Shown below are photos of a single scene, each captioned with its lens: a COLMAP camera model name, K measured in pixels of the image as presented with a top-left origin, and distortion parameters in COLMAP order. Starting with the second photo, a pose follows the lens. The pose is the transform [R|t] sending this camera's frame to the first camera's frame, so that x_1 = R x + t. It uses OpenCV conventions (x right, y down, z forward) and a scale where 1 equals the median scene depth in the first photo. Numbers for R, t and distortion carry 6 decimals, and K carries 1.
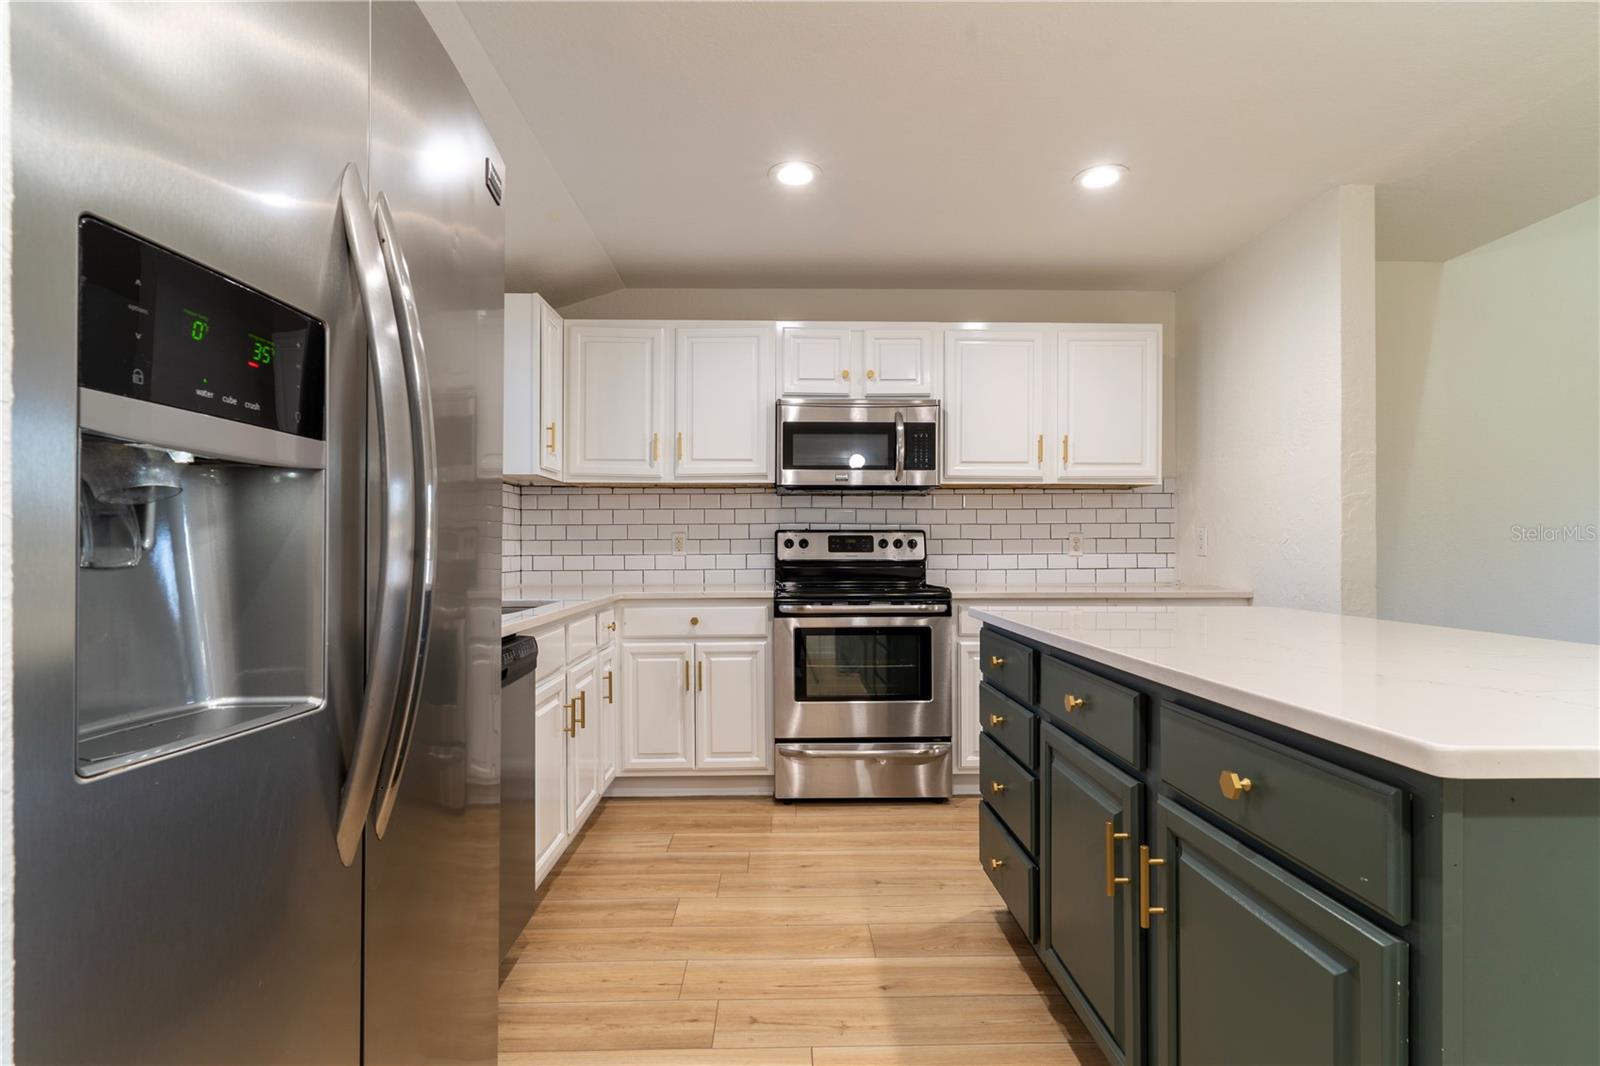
lens RADIAL K [[773.2, 0, 801.4], [0, 773.2, 540.7], [0, 0, 1]] dist [-0.000399, 0.000432]
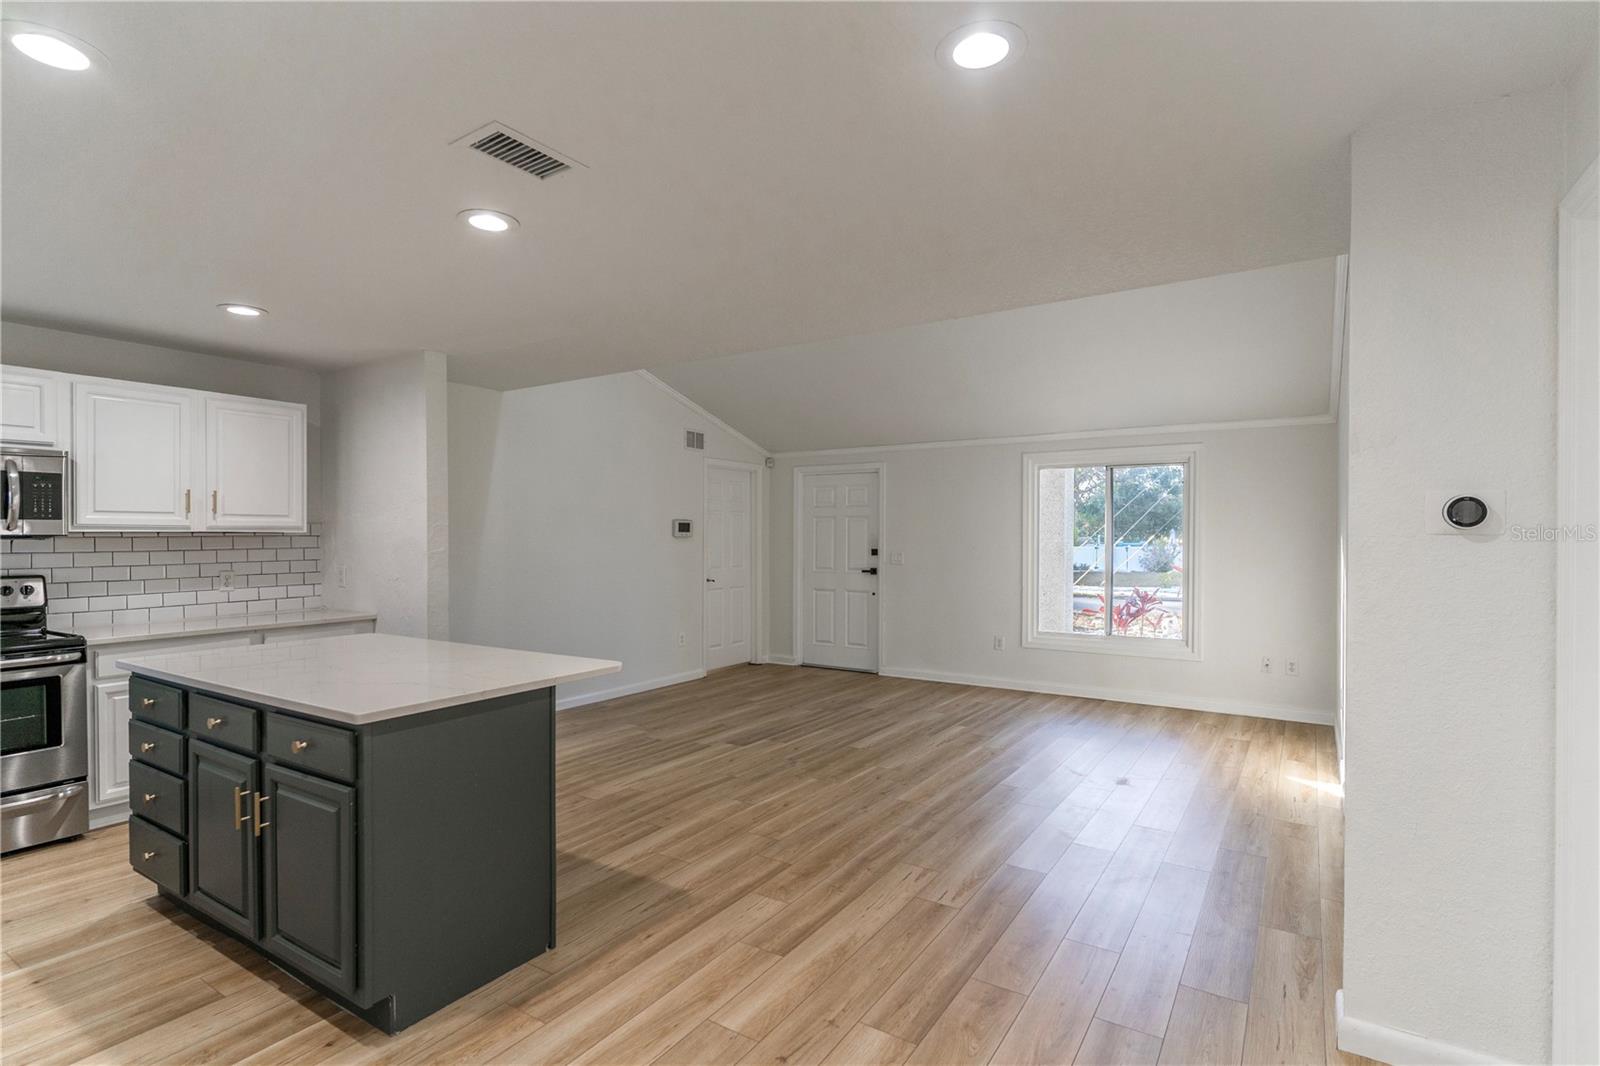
lens RADIAL K [[773.2, 0, 800.4], [0, 773.2, 543.0], [0, 0, 1]] dist [-0.000399, 0.000432]
pose [[0.566019, -0.008597, 0.824348, -0.148293], [-0.004980, 0.999892, 0.013847, -0.102044], [-0.824377, -0.011943, 0.565915, -0.483525]]
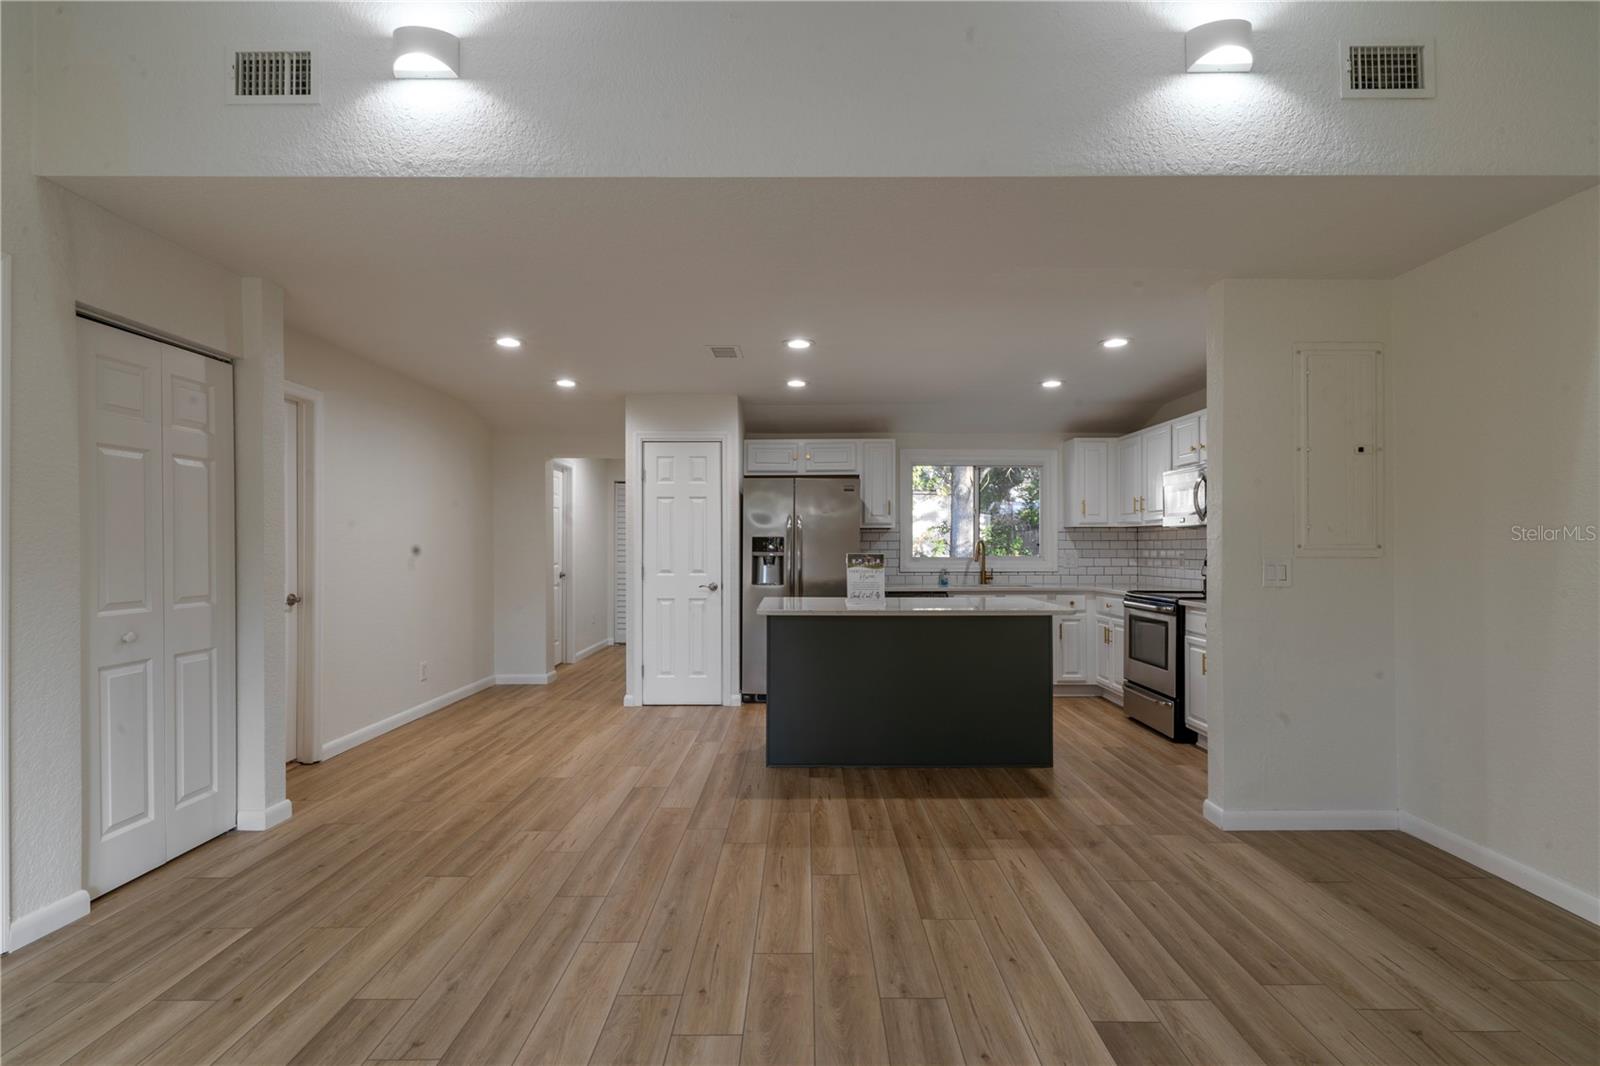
lens RADIAL K [[737.9, 0, 801.3], [0, 737.9, 533.7], [0, 0, 1]] dist [-0.005091, -0.000069]
pose [[-0.014977, -0.014557, -0.999782, 1.996747], [0.009702, 0.999845, -0.014703, -0.056795], [0.999841, -0.009920, -0.014834, 0.391227]]
